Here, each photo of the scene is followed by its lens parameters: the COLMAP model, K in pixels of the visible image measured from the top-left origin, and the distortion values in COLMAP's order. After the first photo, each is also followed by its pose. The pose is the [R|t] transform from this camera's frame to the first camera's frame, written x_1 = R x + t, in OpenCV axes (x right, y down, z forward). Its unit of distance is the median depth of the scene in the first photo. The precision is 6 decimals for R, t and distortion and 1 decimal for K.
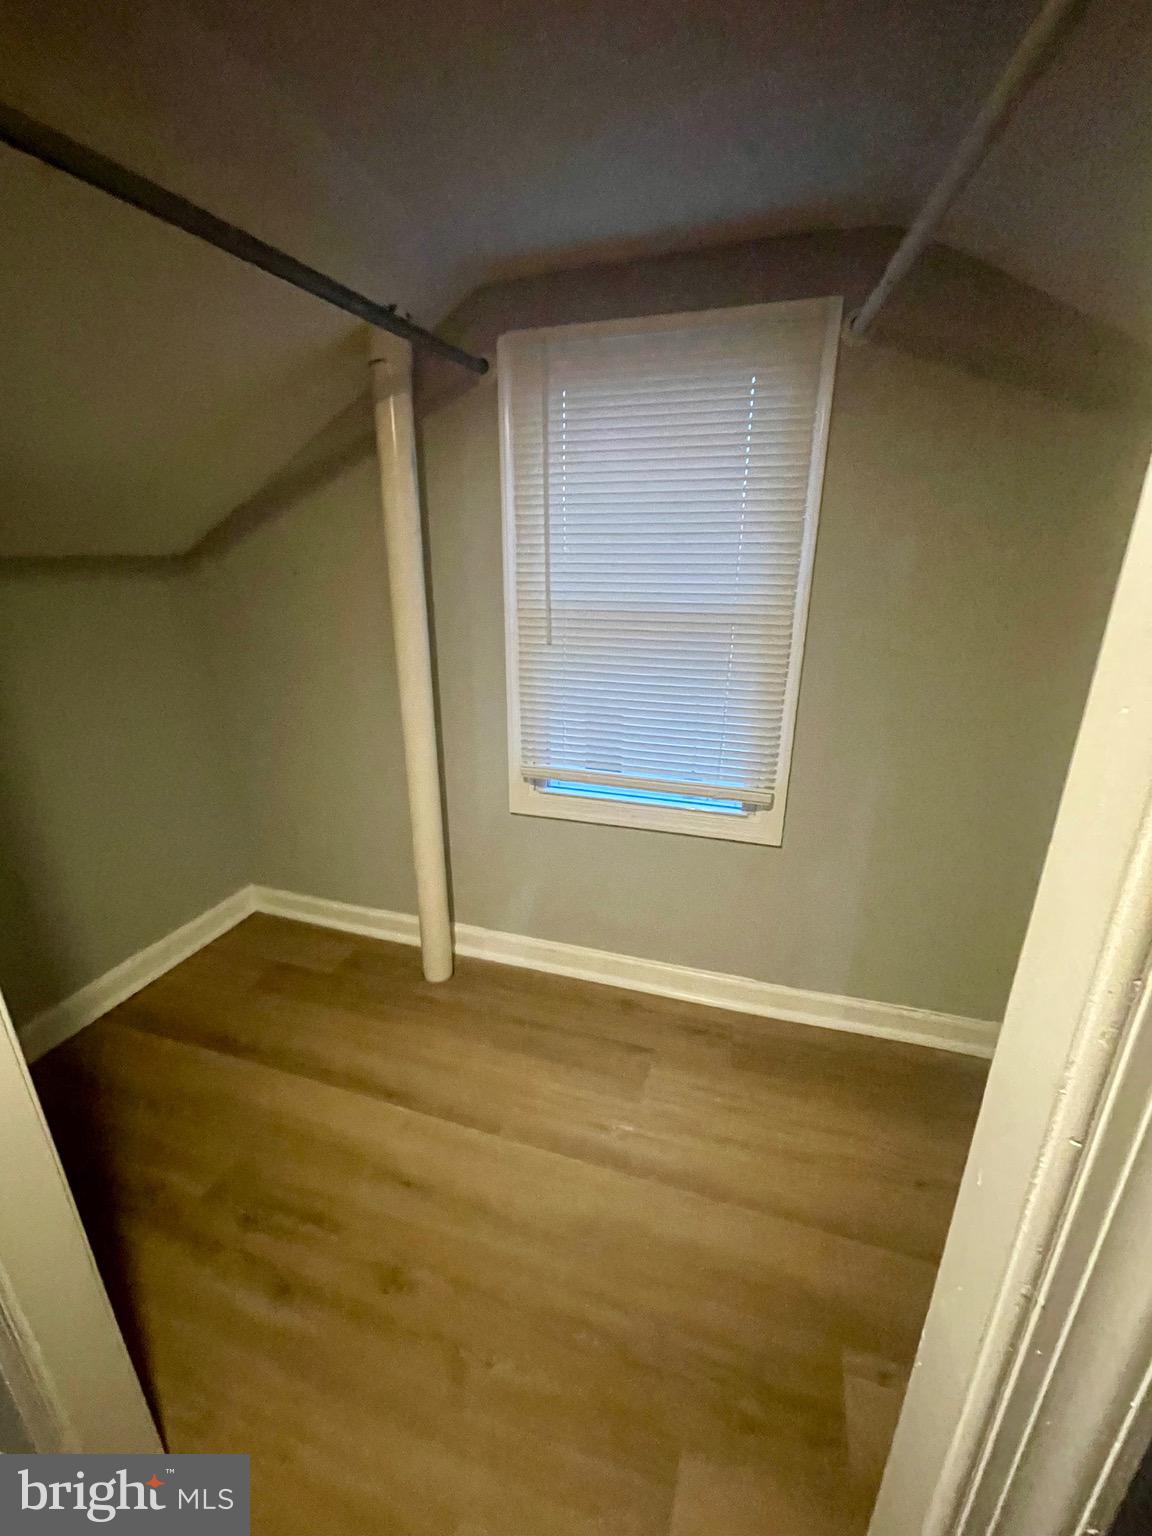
lens RADIAL K [[619.4, 0, 571.8], [0, 619.4, 758.6], [0, 0, 1]] dist [0.001343, -0.001372]
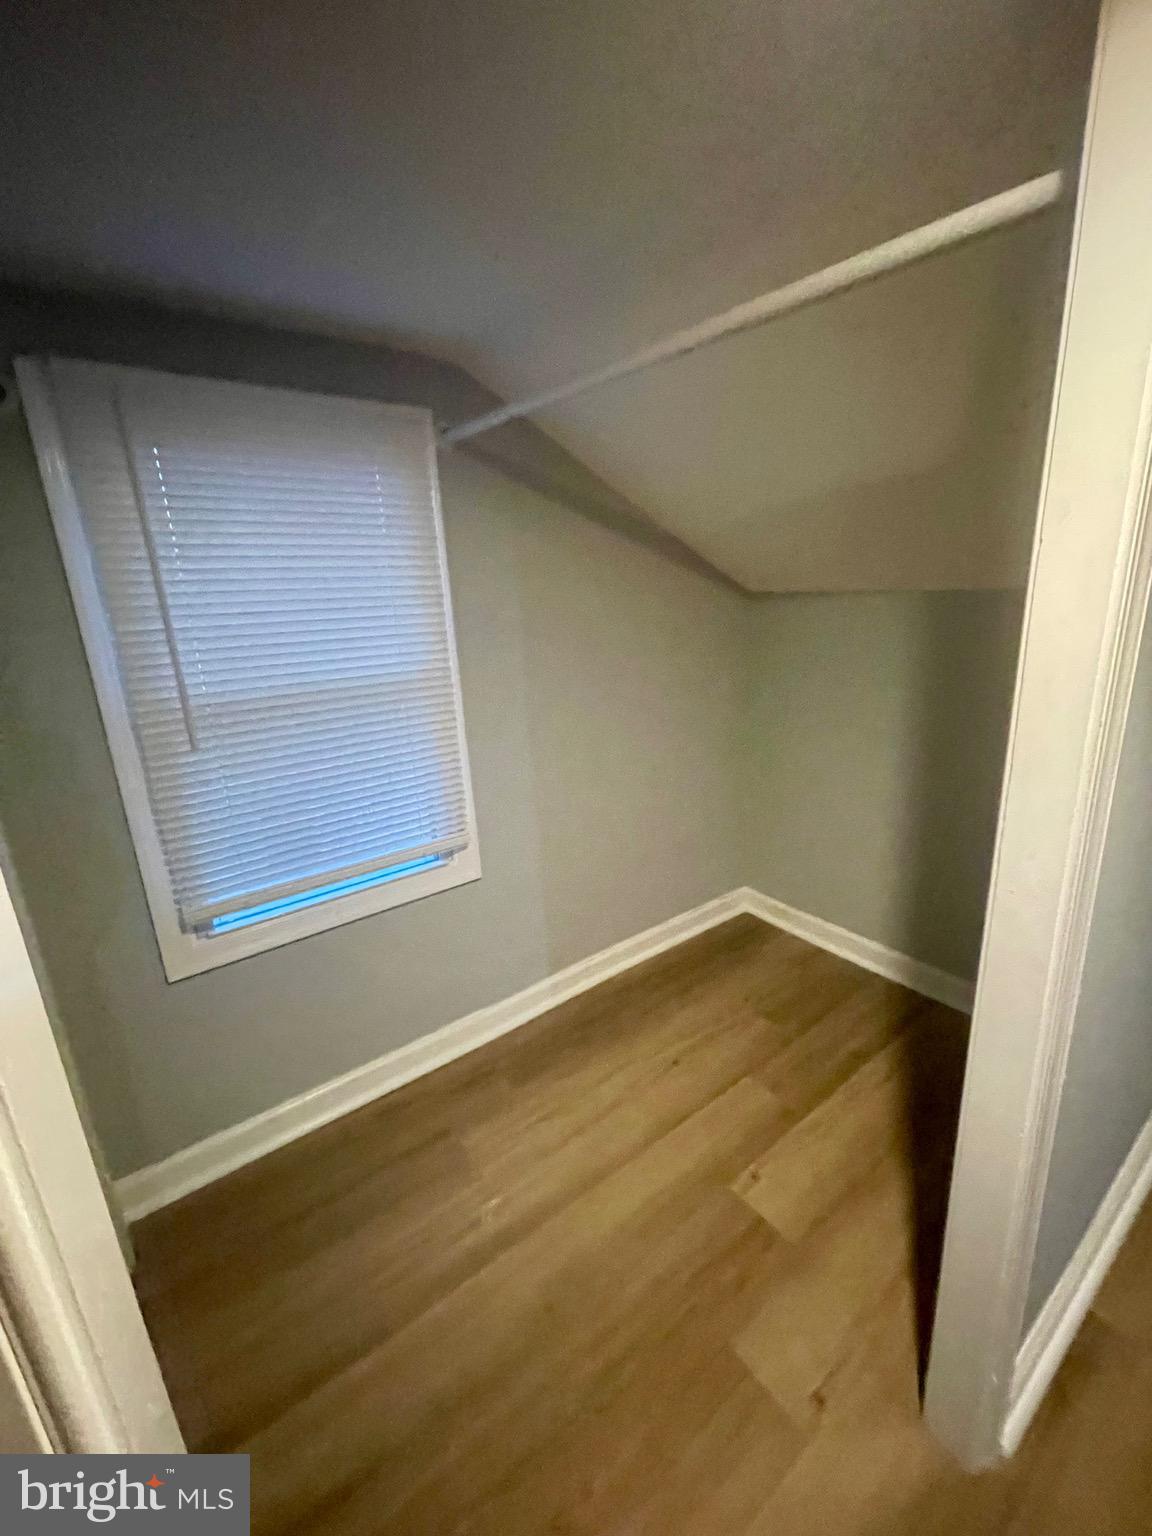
lens RADIAL K [[619.4, 0, 566.2], [0, 619.4, 769.6], [0, 0, 1]] dist [0.001343, -0.001372]
pose [[0.596040, -0.242522, 0.765454, -0.369522], [0.313315, 0.947974, 0.056380, -0.055384], [-0.739304, 0.206223, 0.641016, 0.139014]]
